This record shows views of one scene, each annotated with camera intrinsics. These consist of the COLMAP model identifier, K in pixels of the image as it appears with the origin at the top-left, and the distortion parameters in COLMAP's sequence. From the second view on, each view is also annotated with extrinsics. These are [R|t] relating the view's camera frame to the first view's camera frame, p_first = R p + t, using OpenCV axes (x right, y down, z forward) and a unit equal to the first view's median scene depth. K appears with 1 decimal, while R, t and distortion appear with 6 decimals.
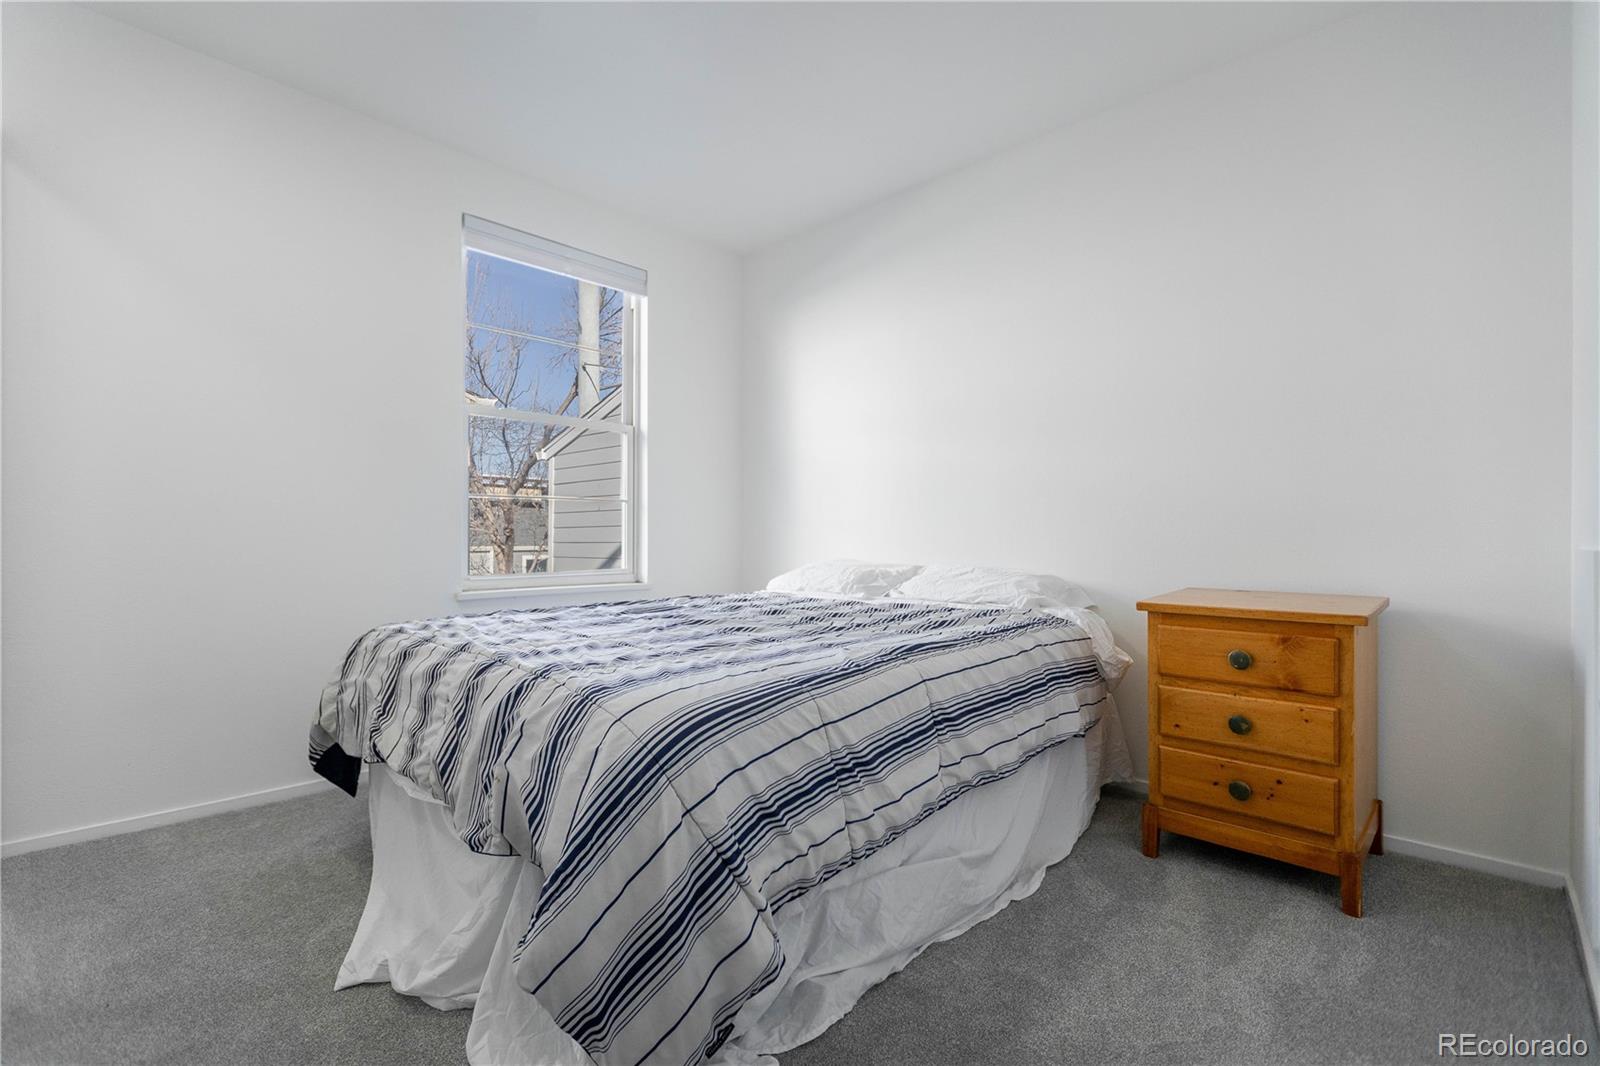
lens RADIAL K [[728.3, 0, 800.0], [0, 728.3, 533.0], [0, 0, 1]] dist [0.000058, 0.000022]
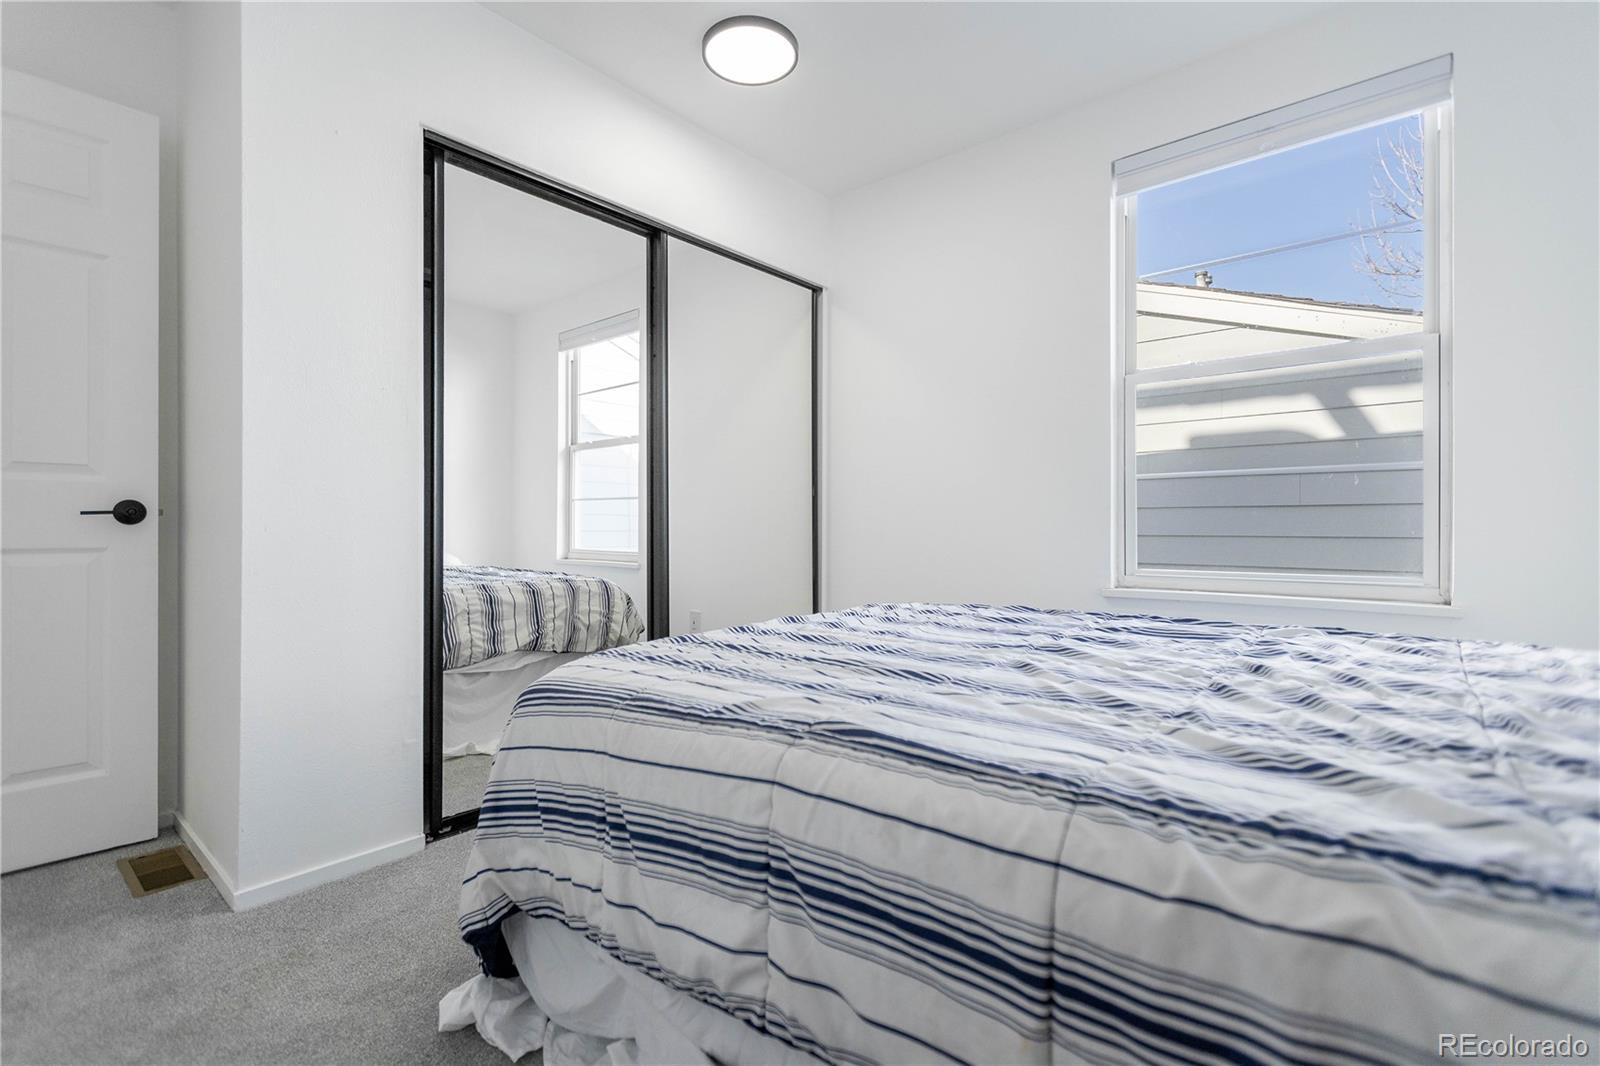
lens RADIAL K [[728.3, 0, 800.0], [0, 728.3, 533.0], [0, 0, 1]] dist [0.000058, 0.000022]
pose [[0.043966, 0.006030, -0.999015, 0.717742], [0.006302, 0.999960, 0.006313, 0.013988], [0.999013, -0.006574, 0.043926, 1.003282]]
